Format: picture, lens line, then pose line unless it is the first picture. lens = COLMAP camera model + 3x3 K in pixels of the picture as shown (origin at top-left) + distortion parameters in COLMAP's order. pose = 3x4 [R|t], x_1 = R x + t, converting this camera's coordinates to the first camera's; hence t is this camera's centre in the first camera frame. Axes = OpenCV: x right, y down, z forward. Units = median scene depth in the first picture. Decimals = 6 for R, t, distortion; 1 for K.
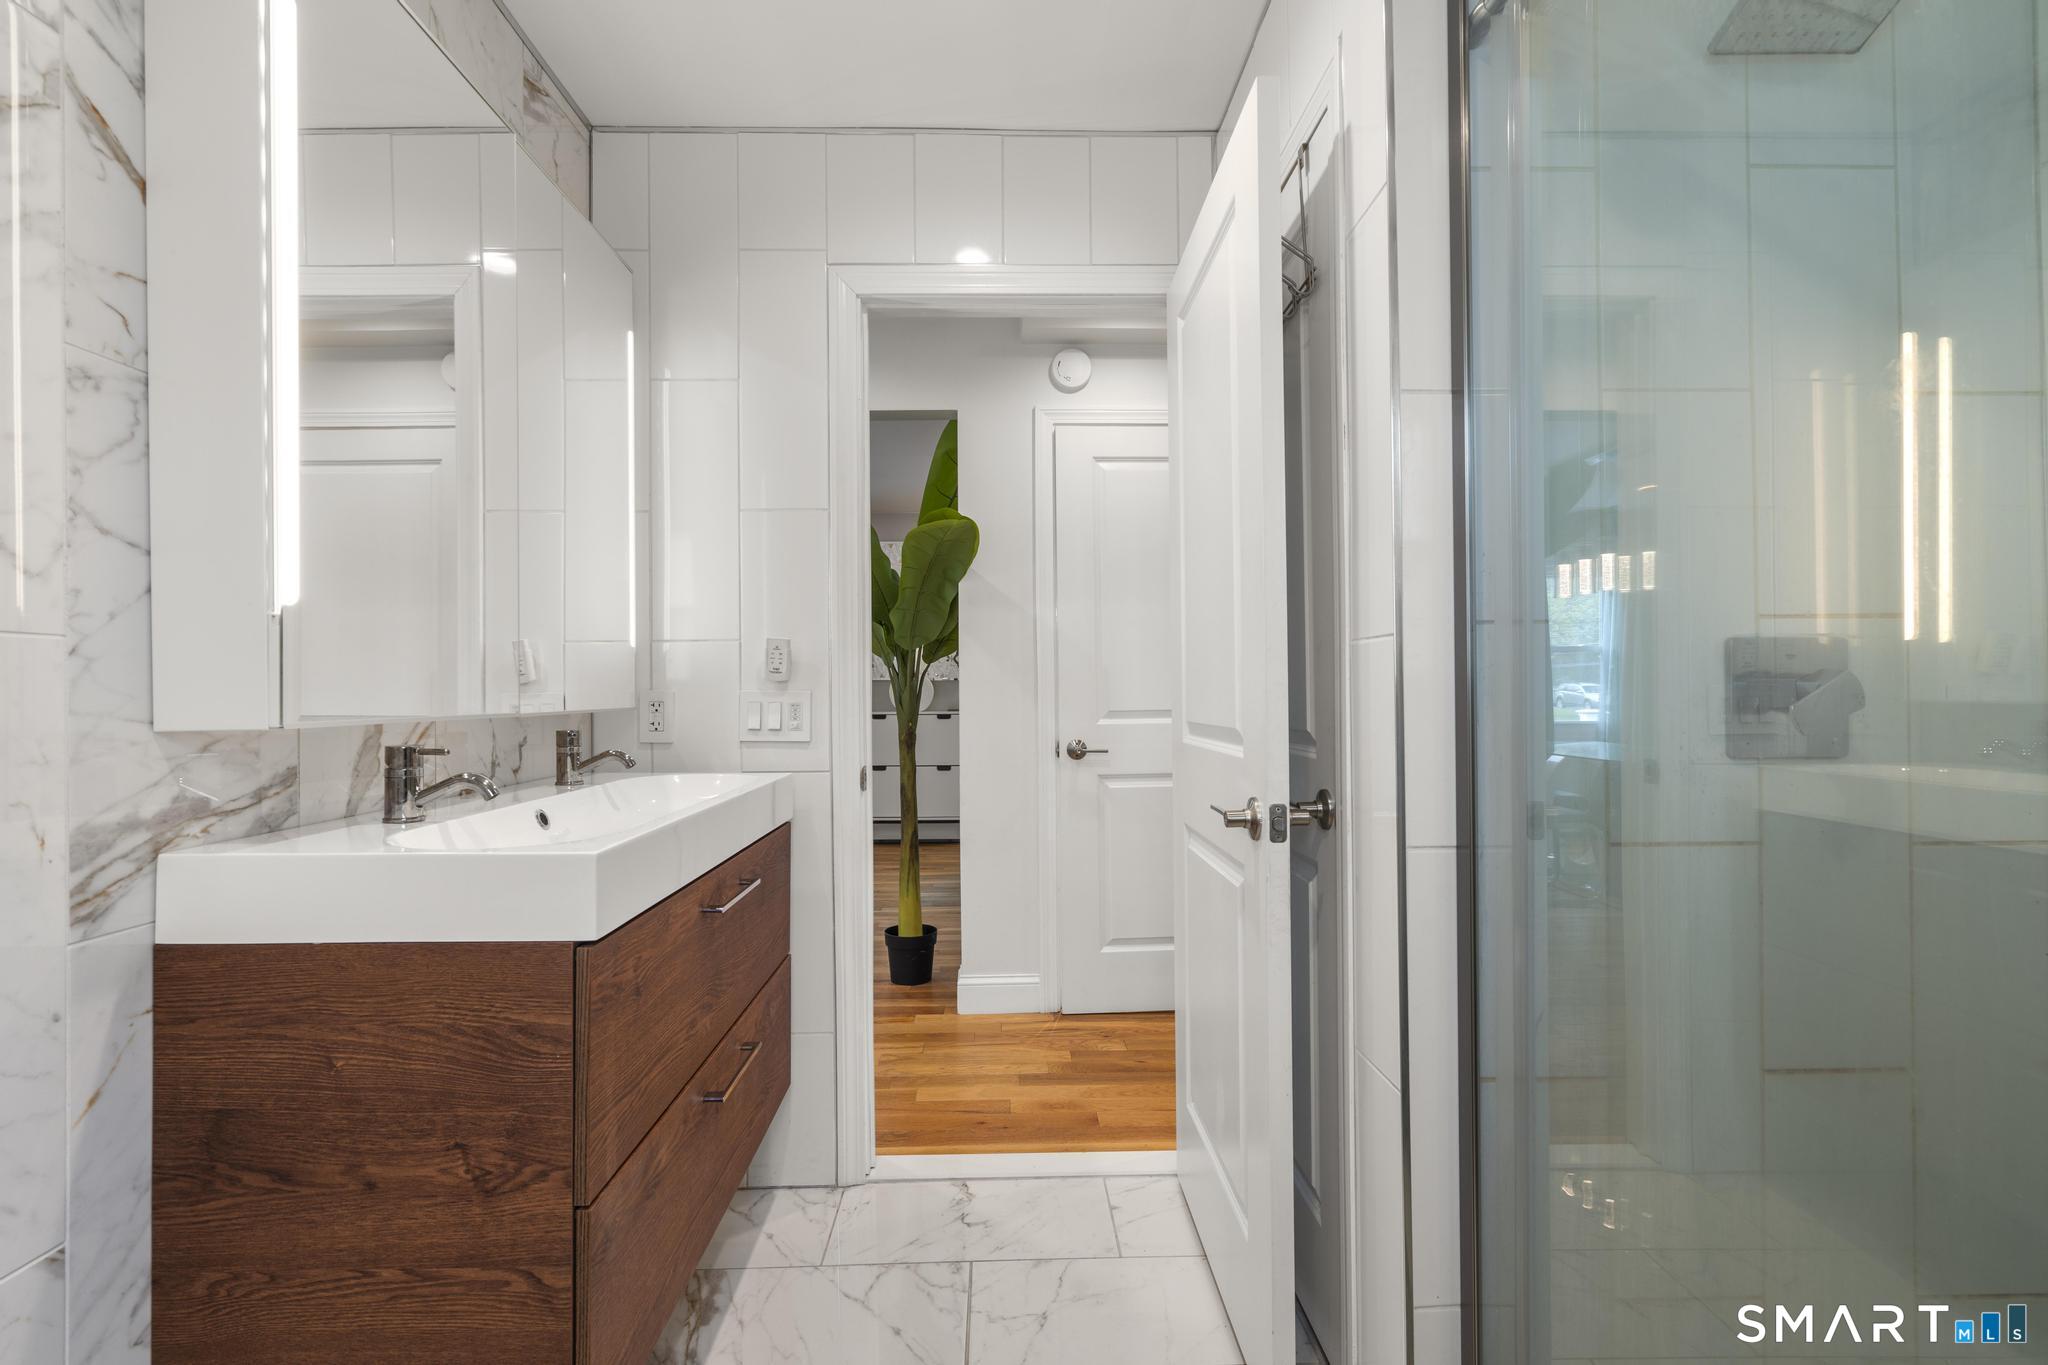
lens RADIAL K [[915.3, 0, 1036.7], [0, 915.3, 685.9], [0, 0, 1]] dist [-0.007488, 0.002501]
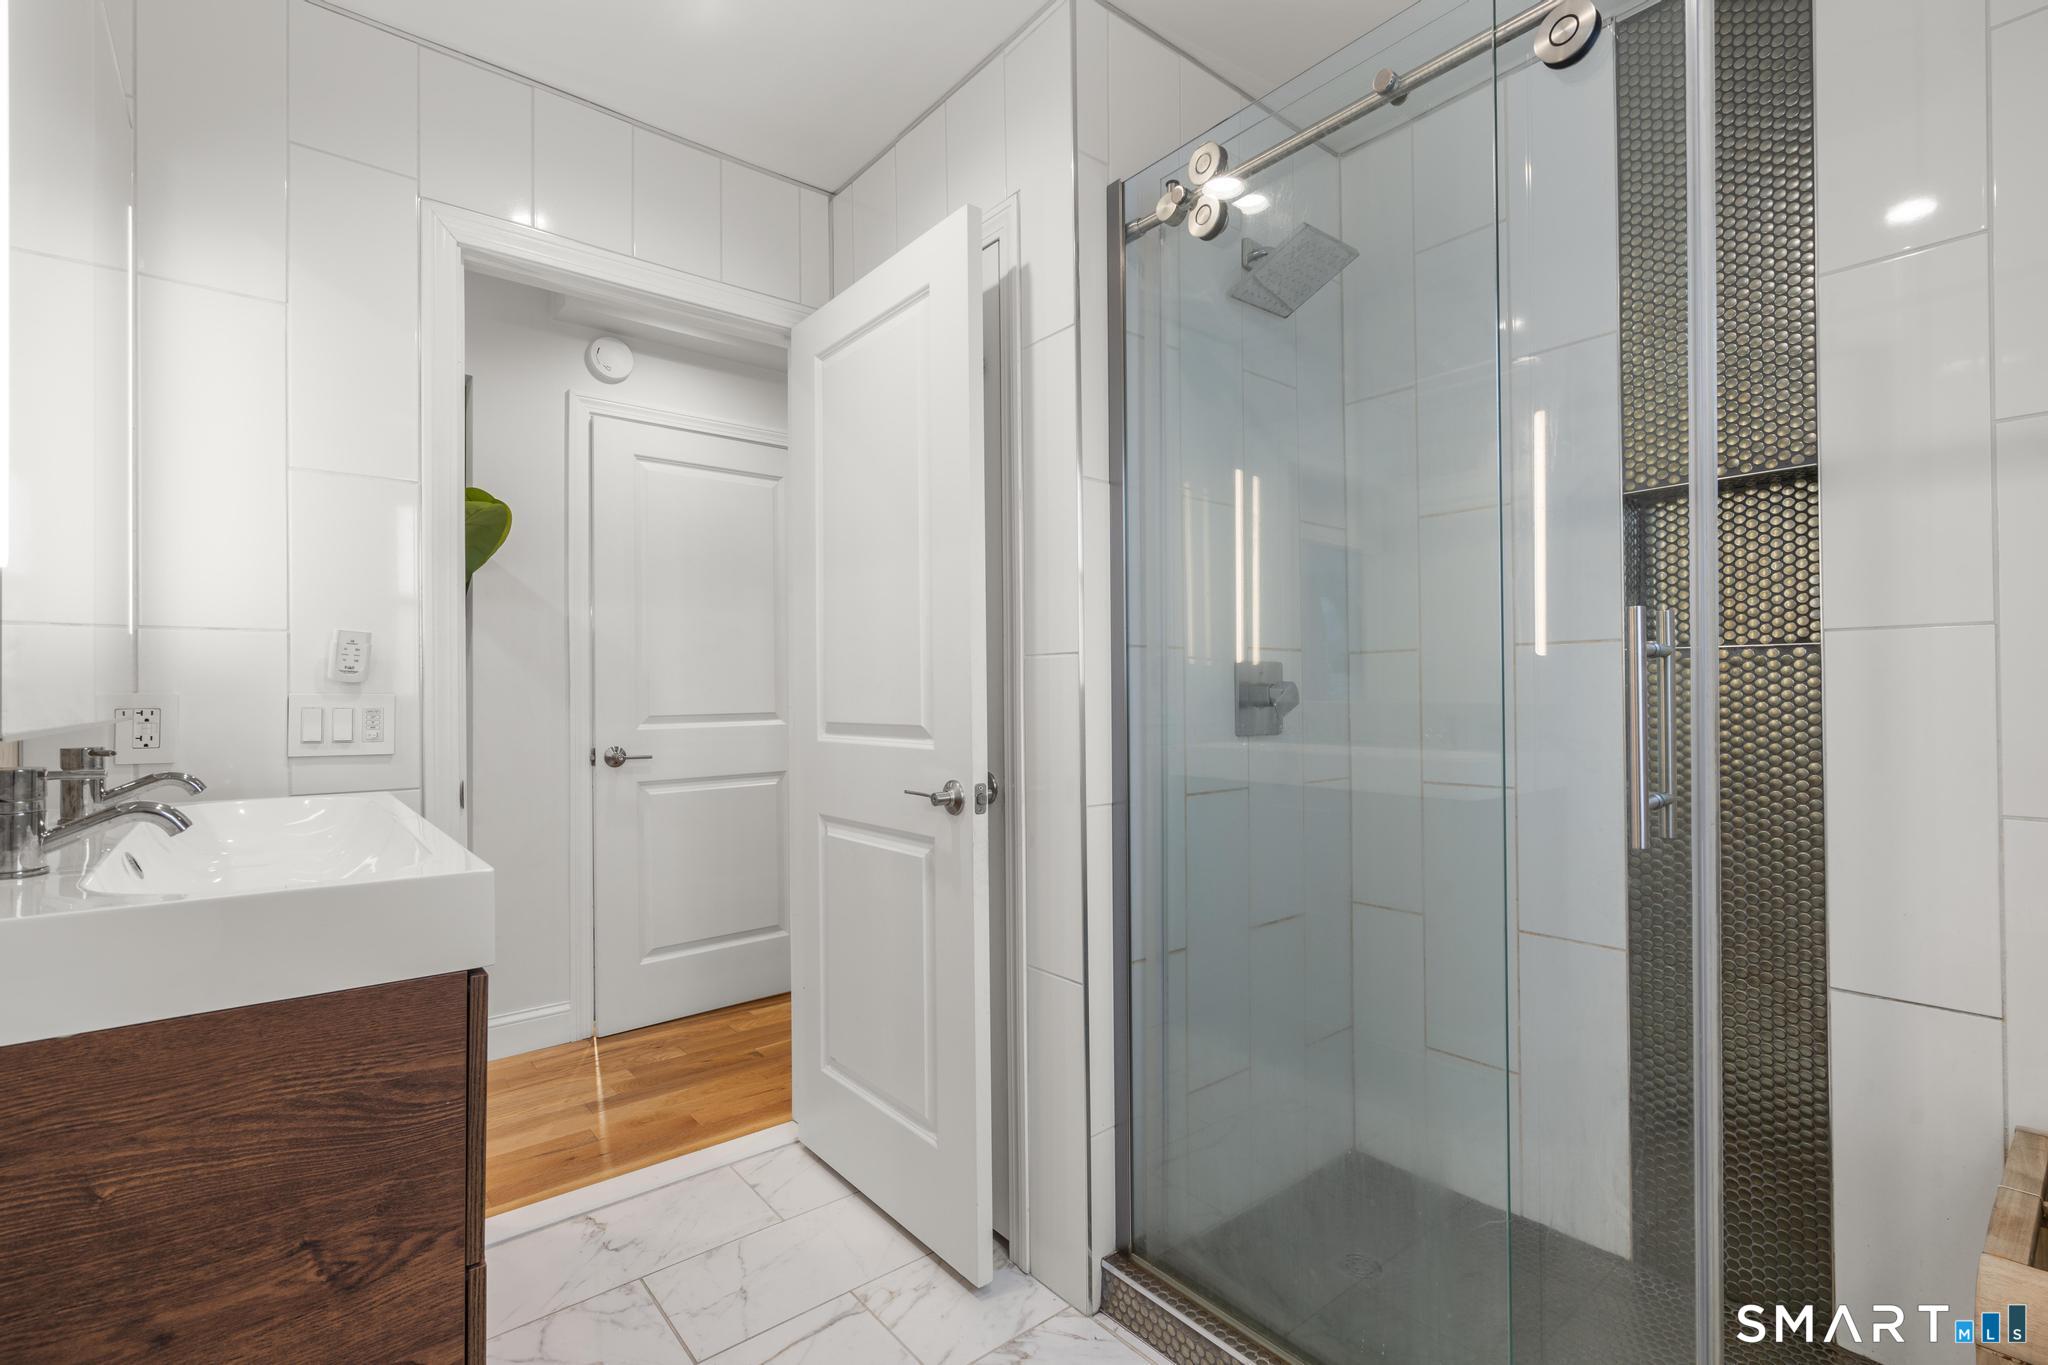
lens RADIAL K [[915.3, 0, 1022.7], [0, 915.3, 684.8], [0, 0, 1]] dist [-0.007488, 0.002501]
pose [[0.788709, 0.008223, 0.614712, -0.467267], [-0.003060, 0.999951, -0.009451, 0.004311], [-0.614759, 0.005573, 0.788695, -0.033558]]
